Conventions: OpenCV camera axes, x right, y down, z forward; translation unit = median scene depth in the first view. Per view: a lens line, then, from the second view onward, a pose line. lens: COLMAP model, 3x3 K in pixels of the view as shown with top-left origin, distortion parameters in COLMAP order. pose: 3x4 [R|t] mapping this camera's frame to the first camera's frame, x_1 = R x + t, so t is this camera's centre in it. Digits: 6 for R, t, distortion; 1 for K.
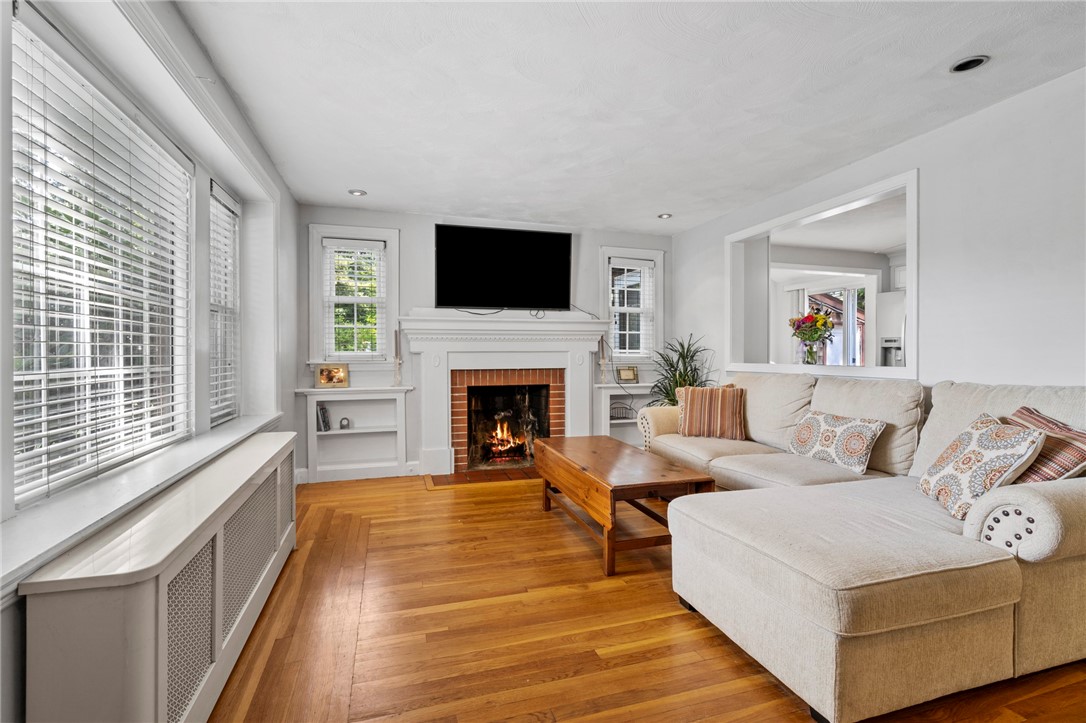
lens RADIAL K [[491.0, 0, 539.6], [0, 491.0, 360.1], [0, 0, 1]] dist [-0.001381, -0.000207]
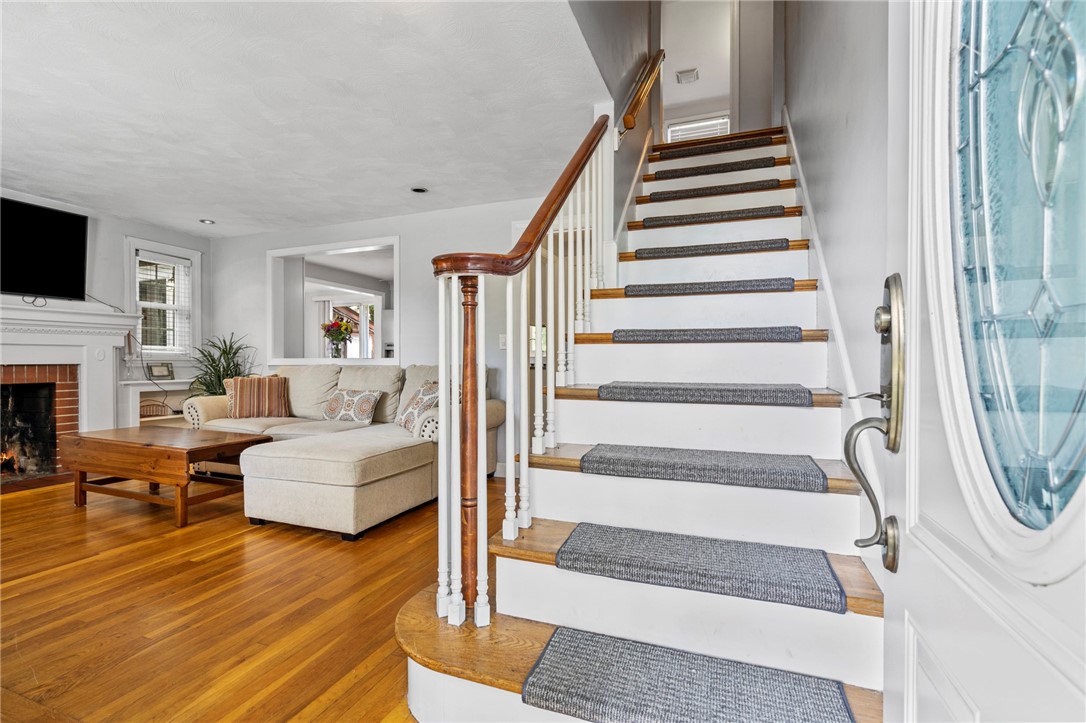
lens RADIAL K [[491.0, 0, 539.6], [0, 491.0, 360.1], [0, 0, 1]] dist [-0.001381, -0.000207]
pose [[0.618306, 0.002778, 0.785932, -0.172622], [0.008419, 0.999913, -0.010158, 0.033055], [-0.785892, 0.012898, 0.618229, -0.288313]]
